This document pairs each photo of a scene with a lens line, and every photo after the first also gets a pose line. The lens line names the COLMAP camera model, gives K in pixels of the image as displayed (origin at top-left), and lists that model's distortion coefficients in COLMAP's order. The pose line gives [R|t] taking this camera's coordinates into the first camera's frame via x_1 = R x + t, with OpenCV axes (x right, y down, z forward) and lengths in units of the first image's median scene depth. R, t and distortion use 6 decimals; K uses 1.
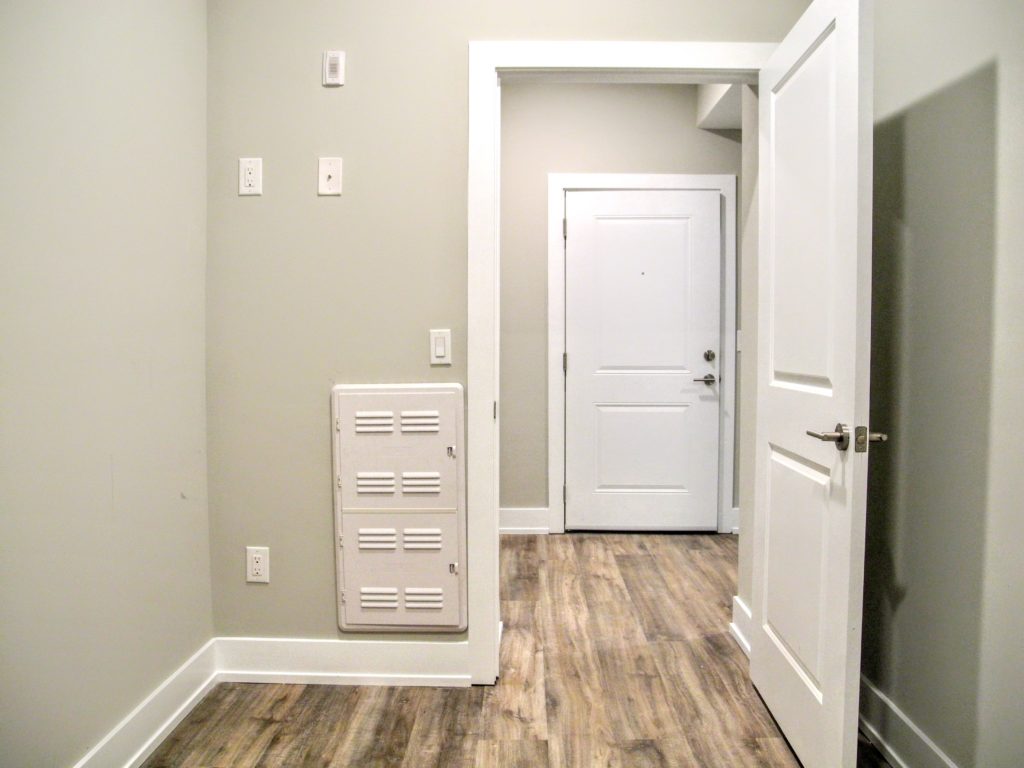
lens RADIAL K [[855.0, 0, 504.3], [0, 855.0, 386.4], [0, 0, 1]] dist [-0.145339, 0.133423]
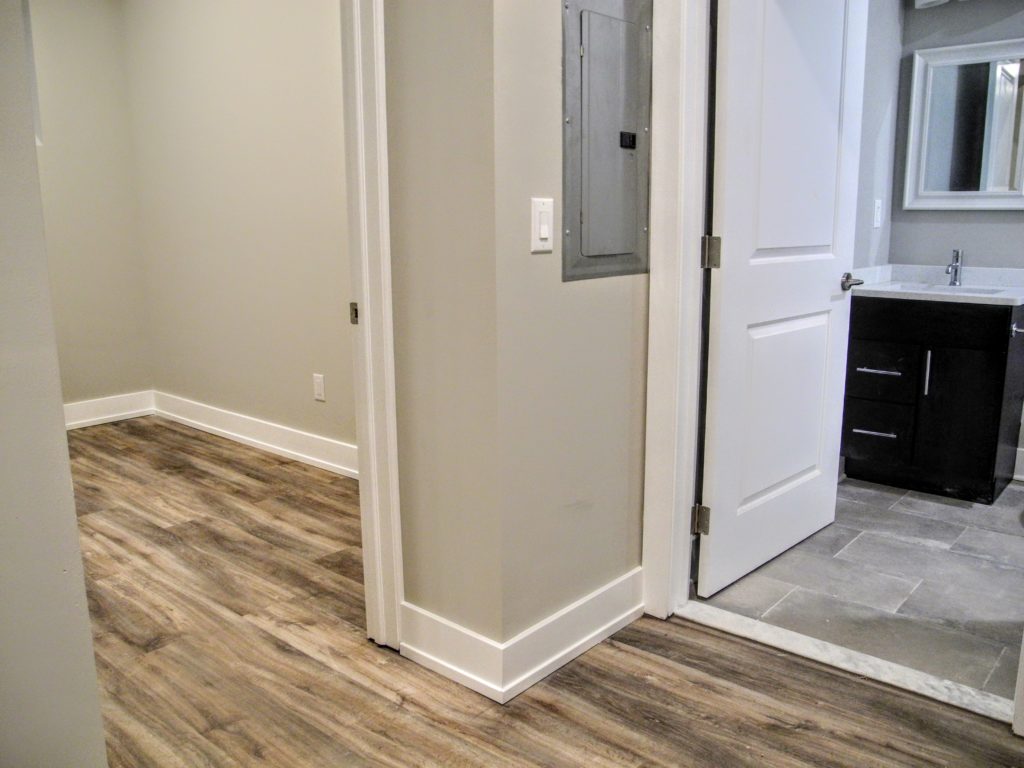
lens RADIAL K [[855.0, 0, 511.6], [0, 855.0, 383.1], [0, 0, 1]] dist [-0.145339, 0.133423]
pose [[-0.642037, 0.156916, -0.750444, 0.527312], [-0.026111, 0.973787, 0.225956, -0.101612], [0.766229, 0.164667, -0.621110, 1.701273]]
